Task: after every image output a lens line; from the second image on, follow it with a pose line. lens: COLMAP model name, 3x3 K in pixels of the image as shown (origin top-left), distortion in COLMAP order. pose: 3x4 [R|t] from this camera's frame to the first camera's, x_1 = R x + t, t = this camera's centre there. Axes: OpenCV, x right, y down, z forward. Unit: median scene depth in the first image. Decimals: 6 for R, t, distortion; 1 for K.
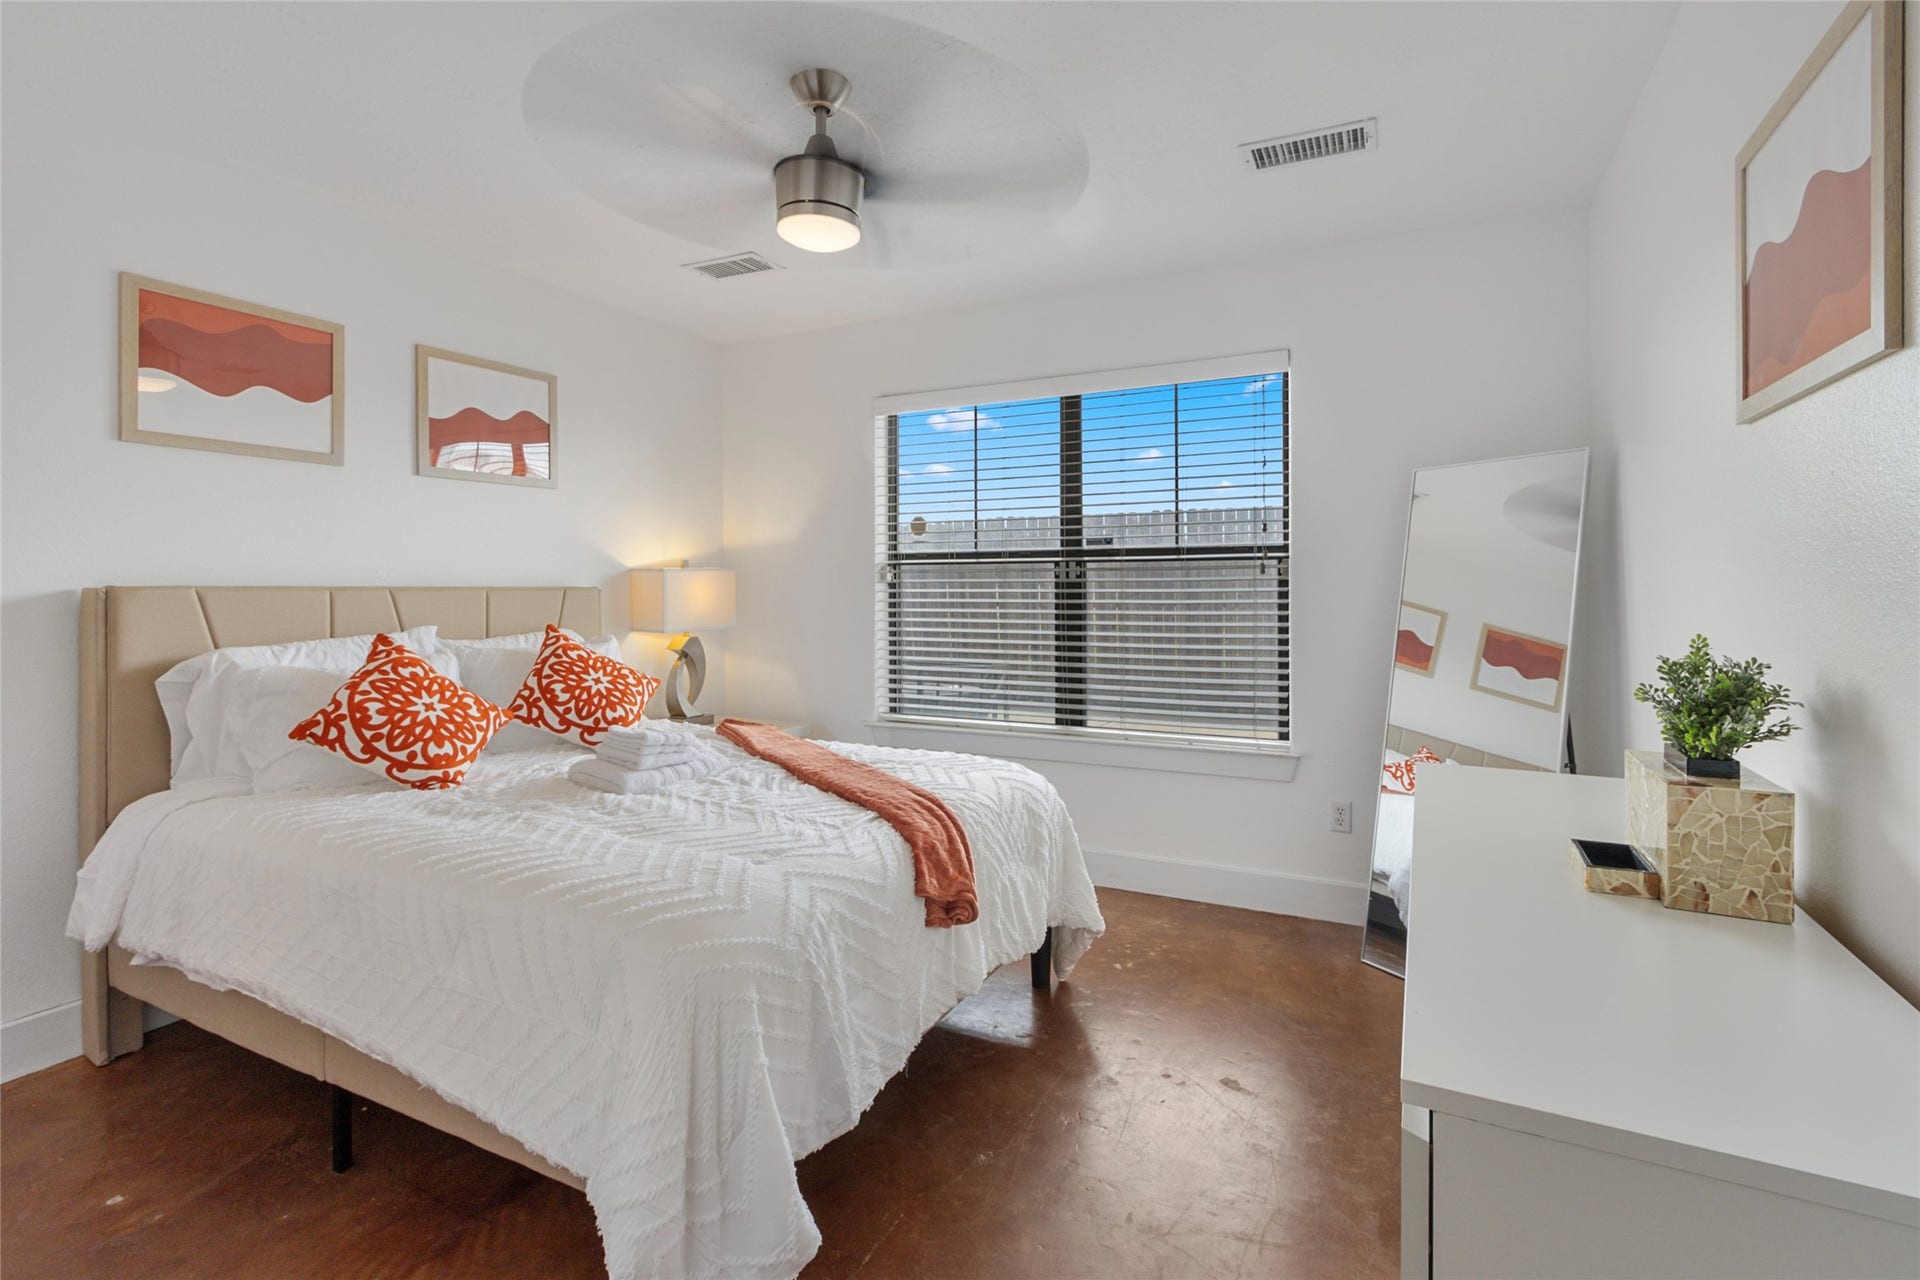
lens RADIAL K [[898.1, 0, 959.7], [0, 898.1, 586.2], [0, 0, 1]] dist [0.004357, -0.000426]
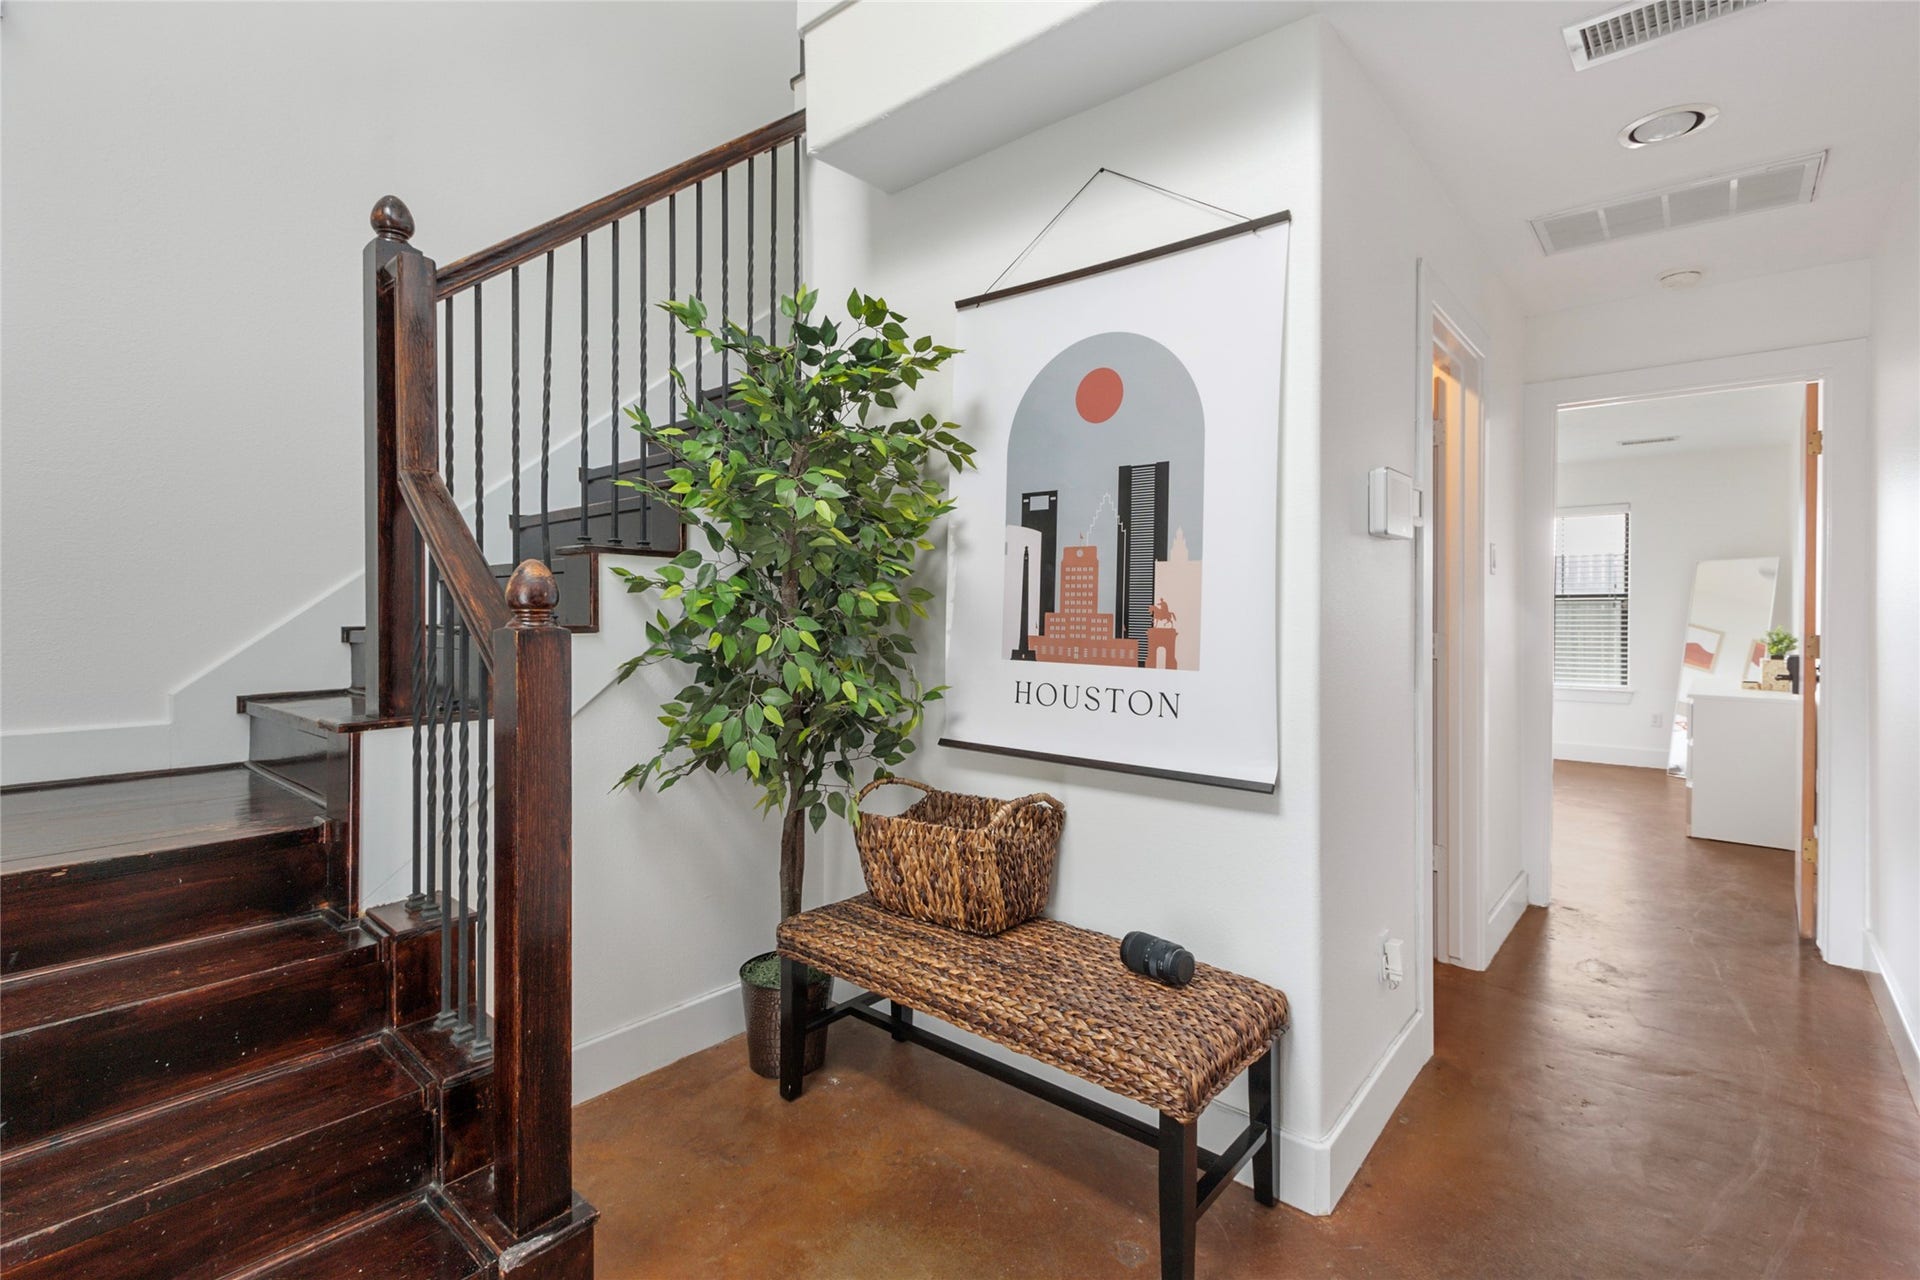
lens RADIAL K [[898.1, 0, 959.7], [0, 898.1, 586.2], [0, 0, 1]] dist [0.004357, -0.000426]
pose [[0.974630, 0.007670, -0.223692, -0.703475], [-0.012226, 0.999745, -0.018987, -0.004121], [0.223489, 0.021240, 0.974475, -1.444900]]
